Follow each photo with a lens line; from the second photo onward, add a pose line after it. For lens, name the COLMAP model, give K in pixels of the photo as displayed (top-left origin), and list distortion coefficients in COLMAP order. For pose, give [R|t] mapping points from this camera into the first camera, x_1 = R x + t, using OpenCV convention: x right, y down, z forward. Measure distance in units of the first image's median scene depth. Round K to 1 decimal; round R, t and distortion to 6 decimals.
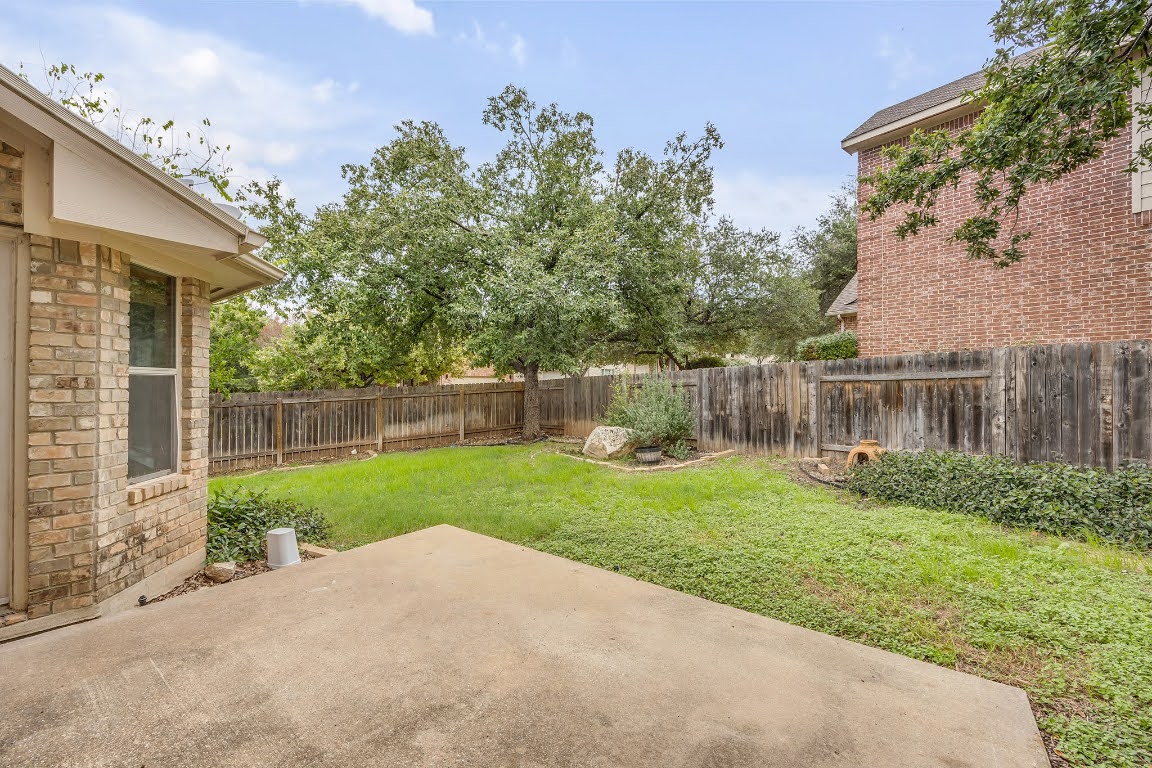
lens RADIAL K [[475.1, 0, 576.0], [0, 475.1, 384.0], [0, 0, 1]] dist [-0.000615, 0.000013]
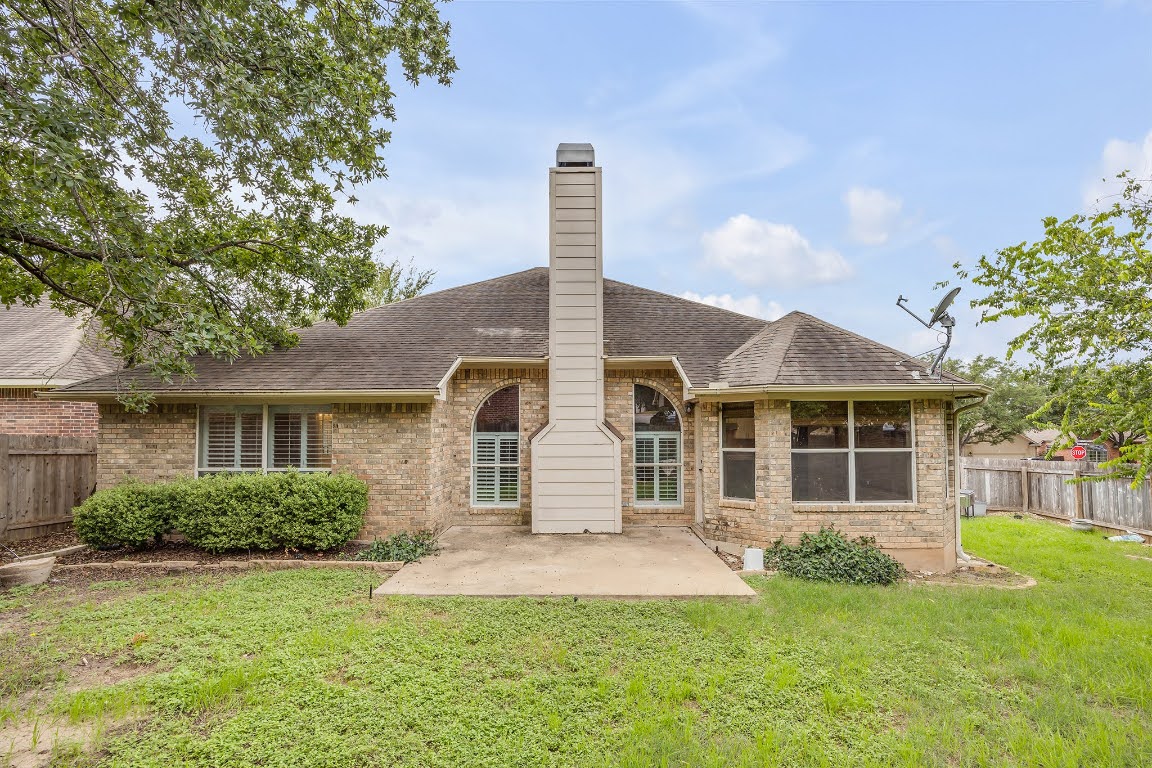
lens RADIAL K [[533.6, 0, 576.0], [0, 533.6, 384.0], [0, 0, 1]] dist [-0.002549, -0.000231]
pose [[-0.802930, -0.041225, -0.594646, 1.260320], [0.011660, 0.996328, -0.084817, -0.139287], [0.595959, -0.075036, -0.799501, 2.766257]]
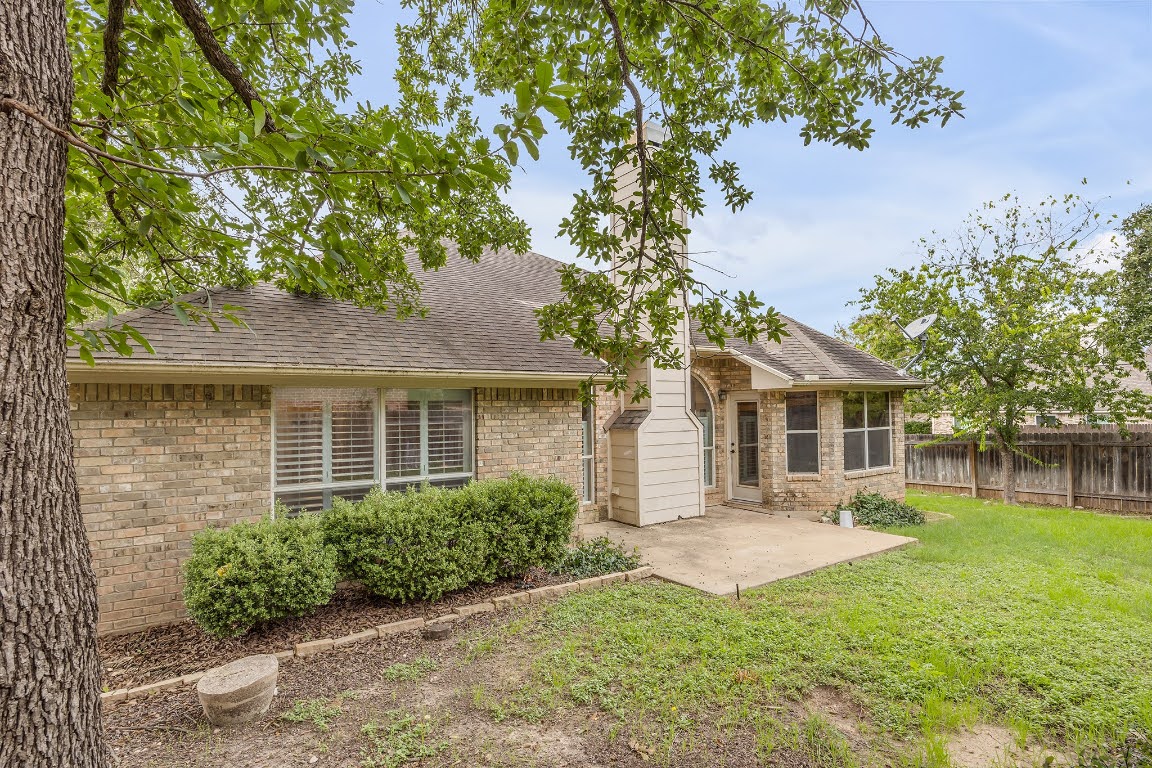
lens RADIAL K [[608.6, 0, 576.0], [0, 608.6, 384.0], [0, 0, 1]] dist [0.000398, 0.000081]
pose [[-0.280910, -0.028797, -0.959302, 2.830801], [0.021013, 0.999126, -0.036146, -0.208151], [0.959504, -0.030312, -0.280059, 0.831176]]
